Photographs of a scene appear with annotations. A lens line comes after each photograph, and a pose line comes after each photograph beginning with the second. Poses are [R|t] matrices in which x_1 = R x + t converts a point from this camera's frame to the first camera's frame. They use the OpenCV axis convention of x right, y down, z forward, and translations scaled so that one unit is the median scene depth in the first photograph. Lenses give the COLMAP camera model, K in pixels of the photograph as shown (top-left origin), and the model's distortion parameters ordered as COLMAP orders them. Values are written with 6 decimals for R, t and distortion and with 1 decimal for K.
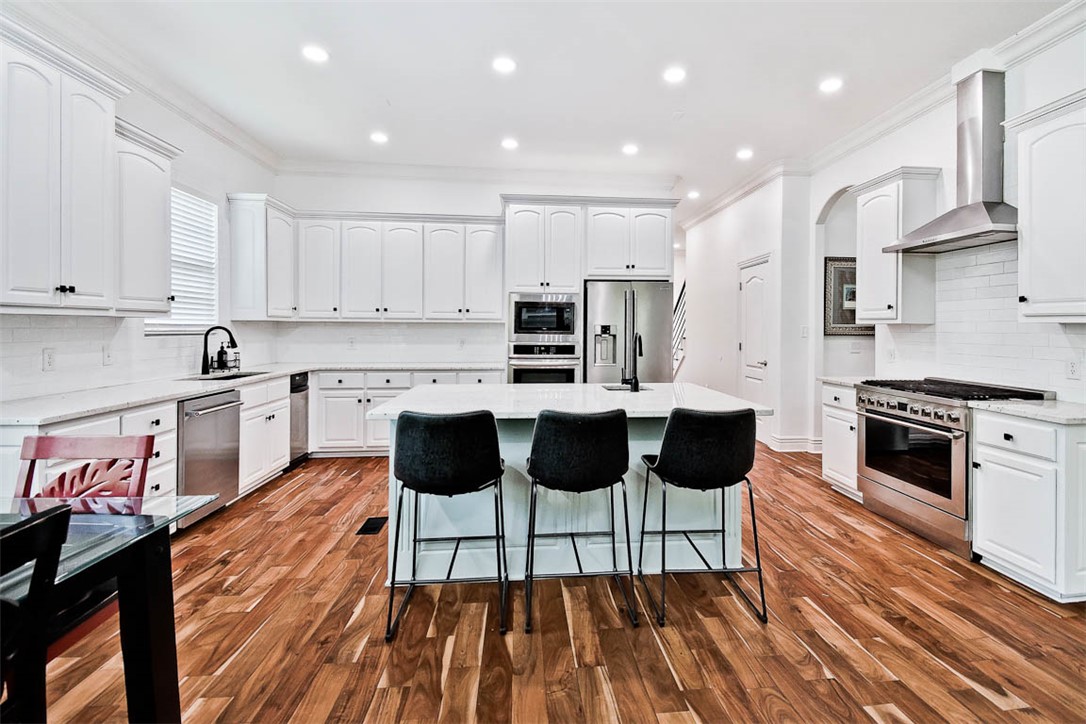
lens RADIAL K [[524.5, 0, 576.7], [0, 524.5, 326.5], [0, 0, 1]] dist [0.012625, -0.002328]
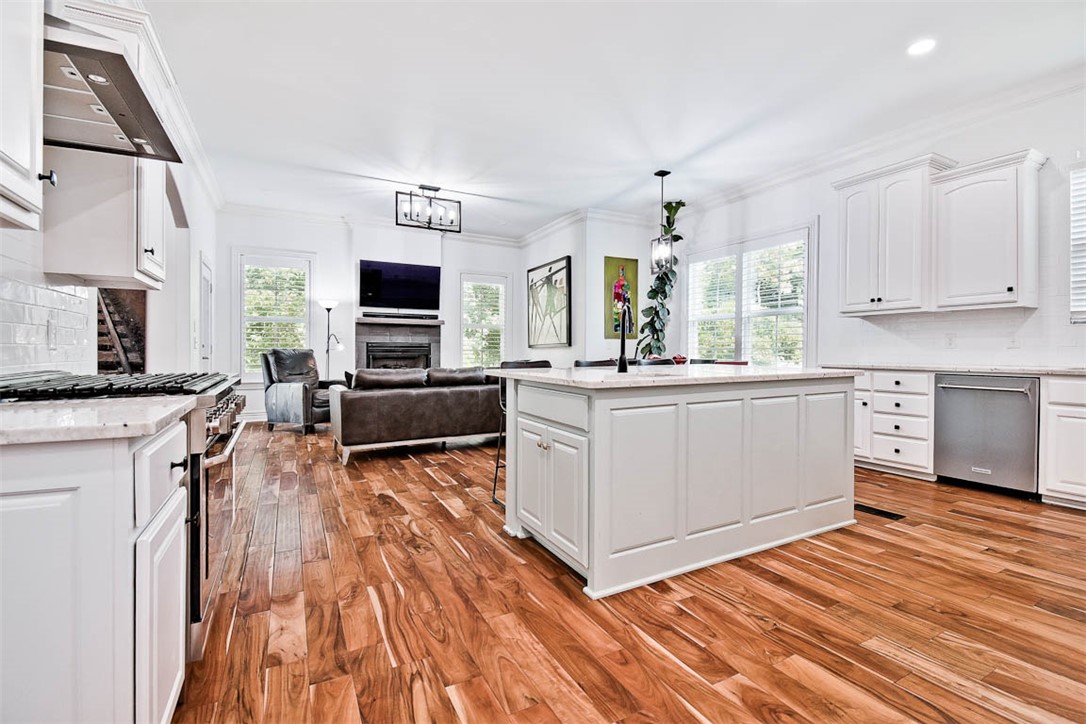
lens RADIAL K [[483.0, 0, 551.9], [0, 483.0, 352.1], [0, 0, 1]] dist [0.003514, -0.010503]
pose [[-0.929693, -0.002930, -0.368325, 0.325512], [-0.002333, 0.999995, -0.002067, 0.057299], [0.368329, -0.001063, -0.929695, 1.090612]]
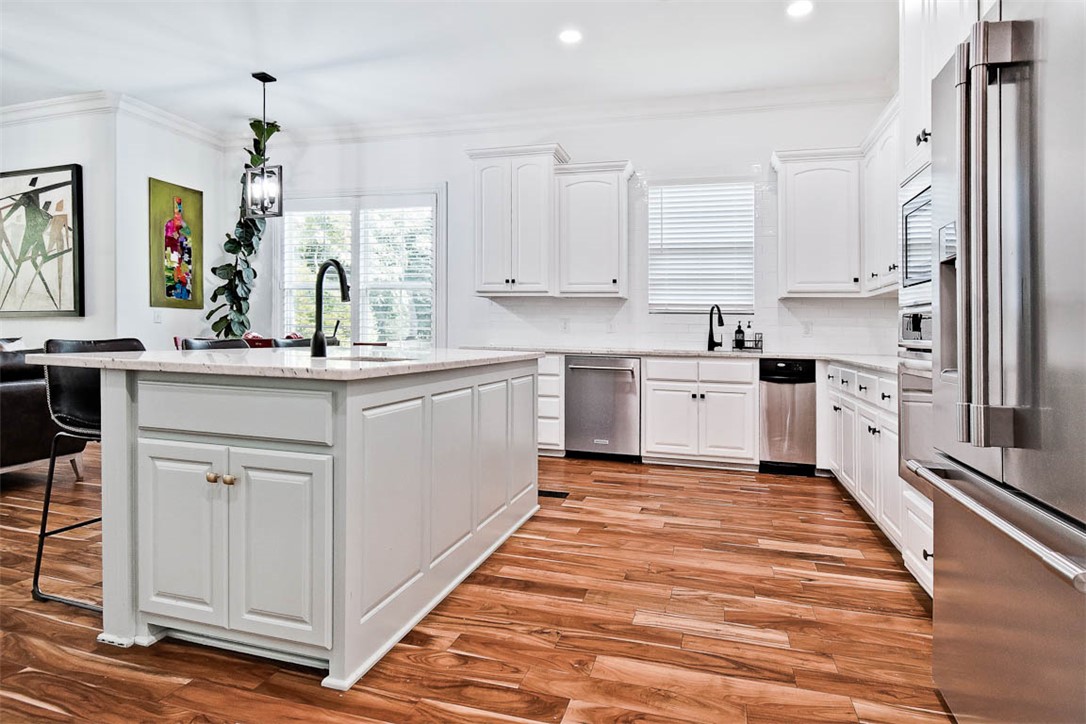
lens RADIAL K [[591.3, 0, 539.1], [0, 591.3, 354.5], [0, 0, 1]] dist [0.017509, -0.007986]
pose [[-0.395169, 0.016624, -0.918458, 0.407244], [-0.020564, 0.999426, 0.026938, 0.060694], [0.918378, 0.029532, -0.394600, 0.958628]]
